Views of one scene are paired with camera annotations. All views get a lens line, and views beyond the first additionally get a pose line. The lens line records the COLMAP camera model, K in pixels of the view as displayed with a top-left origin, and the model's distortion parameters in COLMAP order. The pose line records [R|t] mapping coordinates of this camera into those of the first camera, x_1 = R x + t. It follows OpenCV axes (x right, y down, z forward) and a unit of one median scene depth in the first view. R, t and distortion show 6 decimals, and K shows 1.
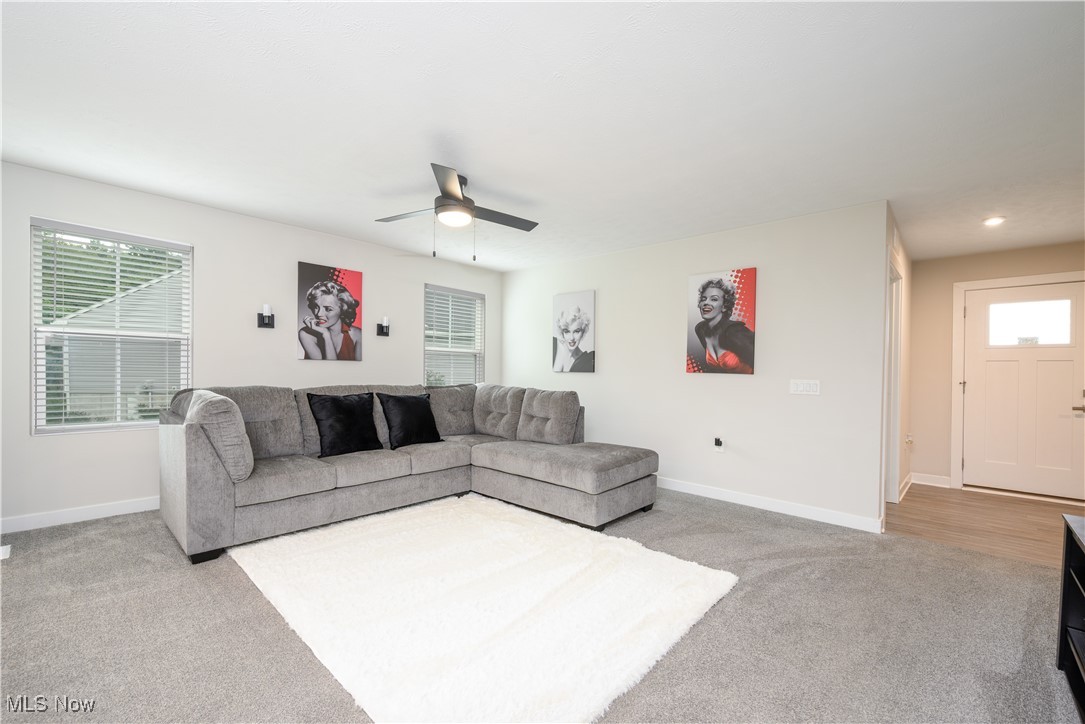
lens RADIAL K [[450.2, 0, 560.9], [0, 450.2, 377.8], [0, 0, 1]] dist [0.004334, -0.000144]
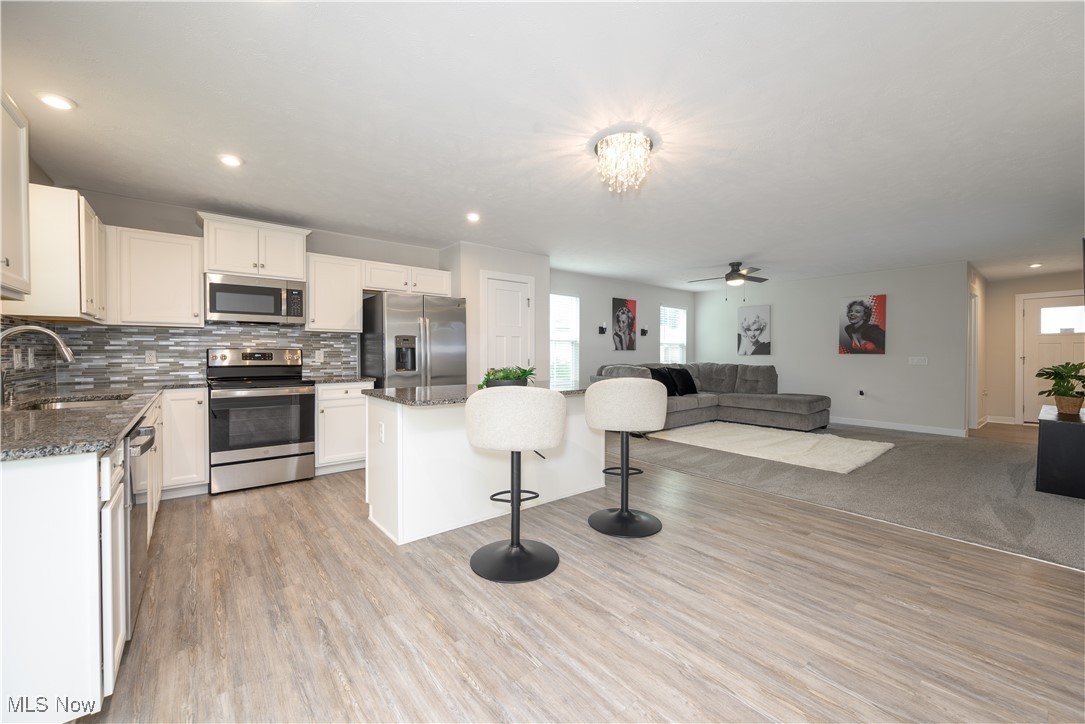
lens RADIAL K [[433.8, 0, 561.7], [0, 433.8, 363.6], [0, 0, 1]] dist [0.007464, -0.000129]
pose [[0.991448, -0.013775, -0.129776, -0.539732], [0.014119, 0.999899, 0.001728, 0.007474], [0.129739, -0.003545, 0.991542, -0.766021]]
